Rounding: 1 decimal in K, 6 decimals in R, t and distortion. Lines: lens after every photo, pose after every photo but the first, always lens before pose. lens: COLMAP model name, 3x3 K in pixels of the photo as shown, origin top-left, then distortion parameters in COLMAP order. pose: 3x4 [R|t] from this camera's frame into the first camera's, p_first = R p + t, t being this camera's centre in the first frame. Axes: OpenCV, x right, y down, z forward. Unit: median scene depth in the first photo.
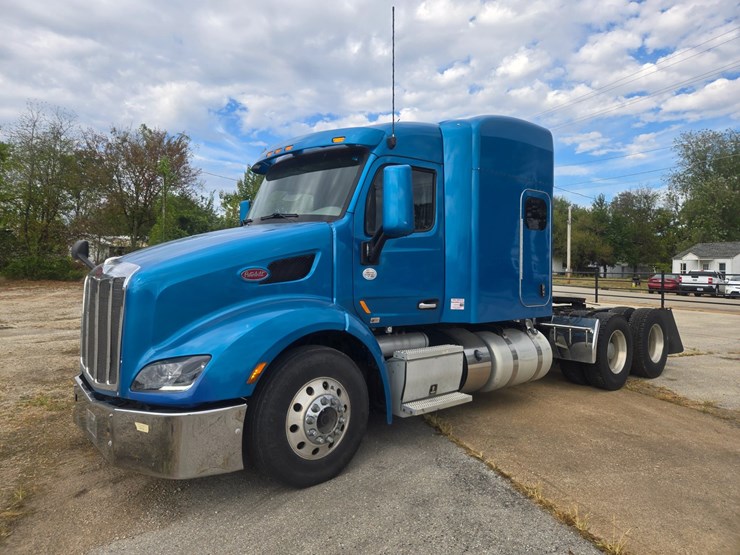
lens RADIAL K [[499.8, 0, 342.4], [0, 499.8, 273.3], [0, 0, 1]] dist [0.074526, -0.054071]
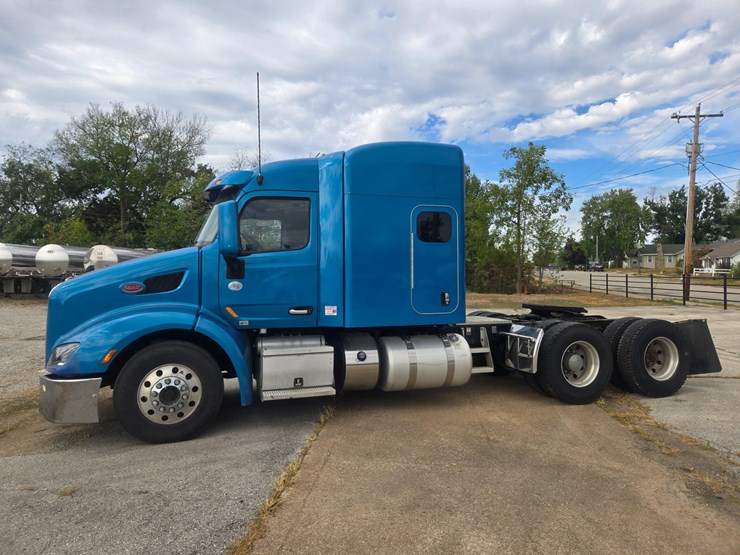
lens RADIAL K [[500.1, 0, 353.6], [0, 500.1, 274.3], [0, 0, 1]] dist [0.075946, -0.055061]
pose [[0.919943, -0.022016, -0.391434, 0.580013], [0.014836, 0.999662, -0.021359, 0.002179], [0.391772, 0.013841, 0.919958, -0.035757]]
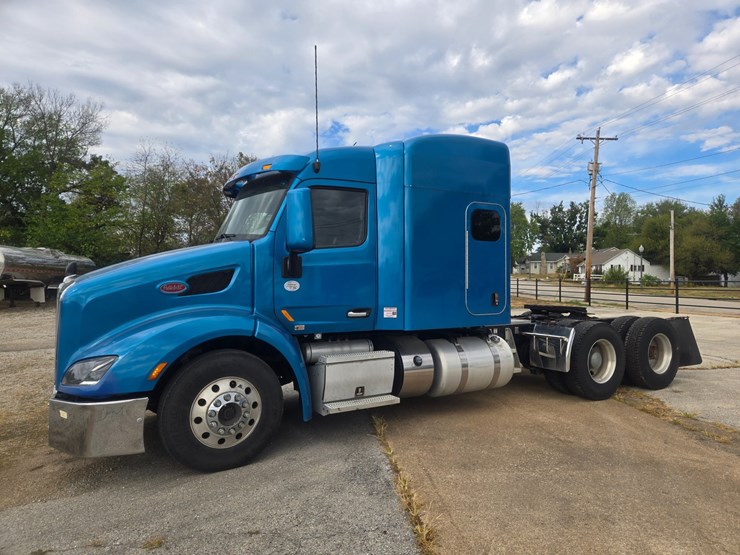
lens RADIAL K [[497.2, 0, 366.5], [0, 497.2, 279.7], [0, 0, 1]] dist [0.076508, -0.054981]
pose [[0.985134, -0.019234, -0.170709, 0.287904], [0.016595, 0.999720, -0.016874, 0.006376], [0.170986, 0.013791, 0.985177, -0.046798]]
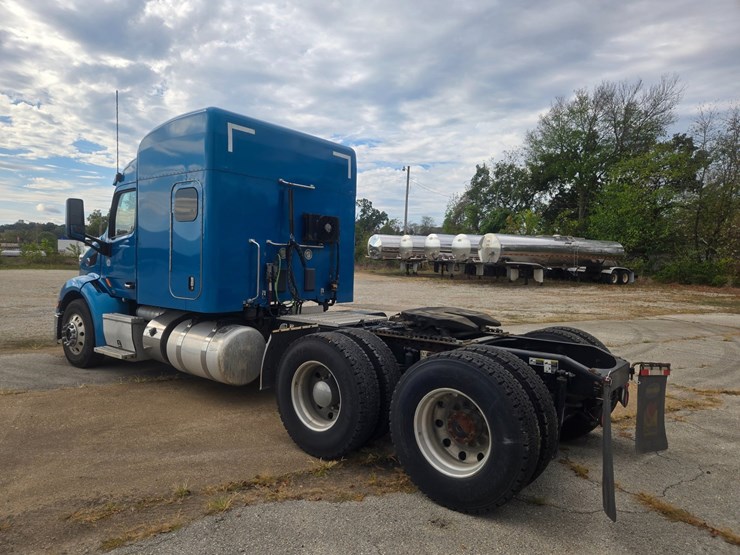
lens RADIAL K [[497.2, 0, 366.5], [0, 497.2, 279.7], [0, 0, 1]] dist [0.076508, -0.054981]
pose [[0.191356, 0.029529, -0.981076, 1.291810], [-0.034217, 0.999140, 0.023399, -0.006238], [0.980924, 0.029091, 0.192202, 1.059112]]
